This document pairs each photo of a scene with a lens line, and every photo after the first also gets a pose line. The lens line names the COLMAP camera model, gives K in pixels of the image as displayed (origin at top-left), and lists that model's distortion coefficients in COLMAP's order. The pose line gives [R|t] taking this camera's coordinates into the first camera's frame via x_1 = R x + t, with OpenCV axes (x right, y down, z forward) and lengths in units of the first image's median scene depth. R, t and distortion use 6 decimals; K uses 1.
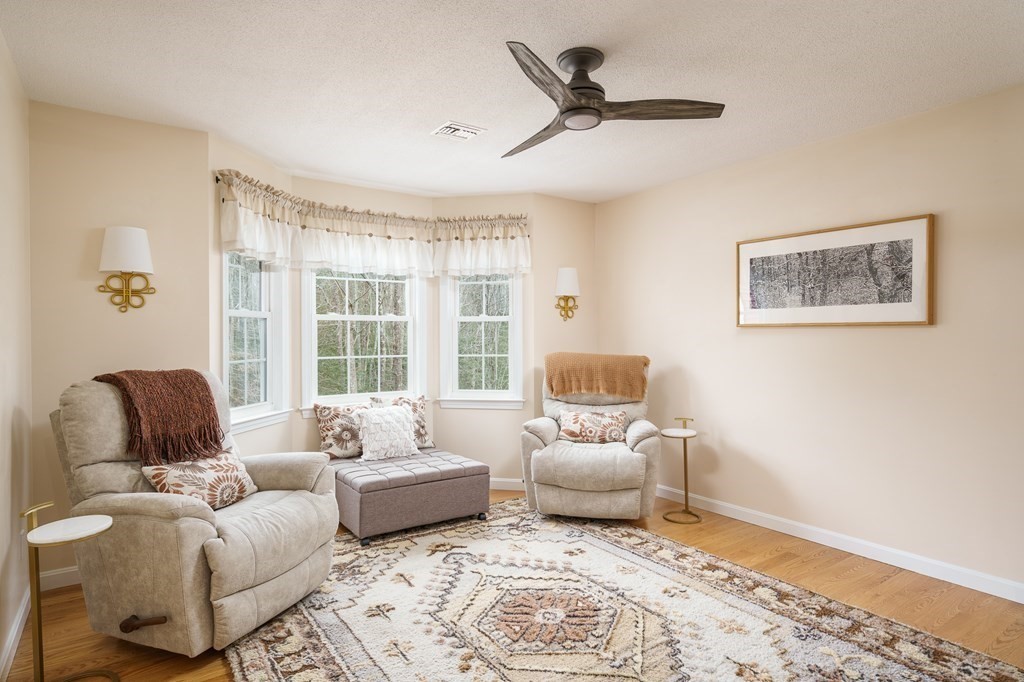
lens RADIAL K [[545.7, 0, 509.1], [0, 545.7, 339.4], [0, 0, 1]] dist [0.002437, 0.000719]
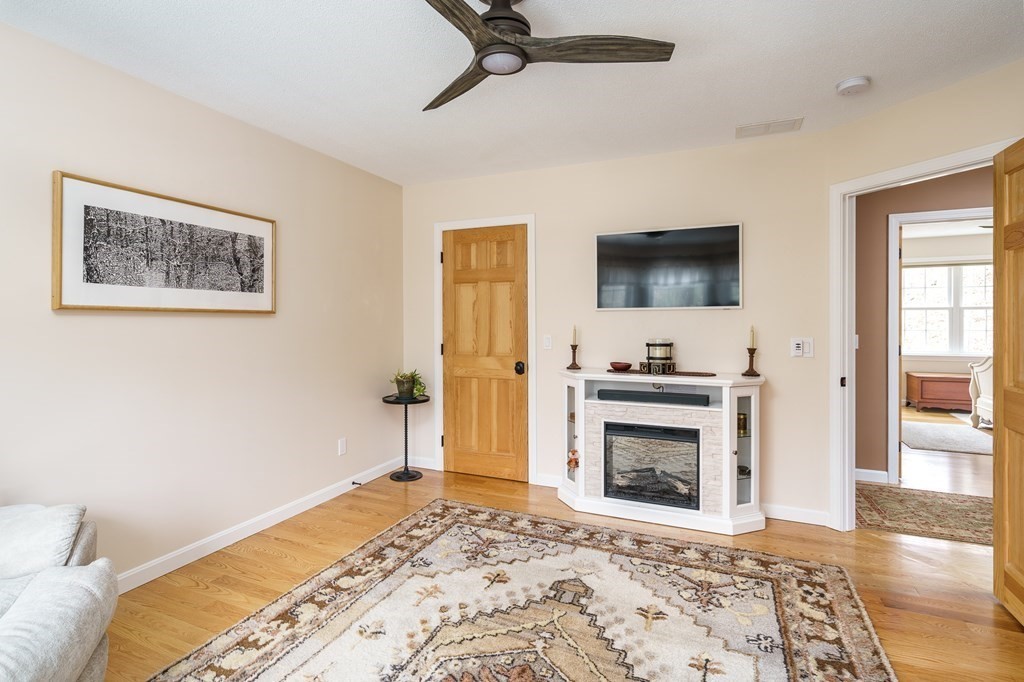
lens RADIAL K [[505.7, 0, 504.2], [0, 505.7, 320.8], [0, 0, 1]] dist [0.003126, -0.000919]
pose [[-0.520939, -0.003088, 0.853588, -0.276628], [0.002244, 0.999985, 0.004987, -0.009864], [-0.853591, 0.004514, -0.520924, 0.732757]]
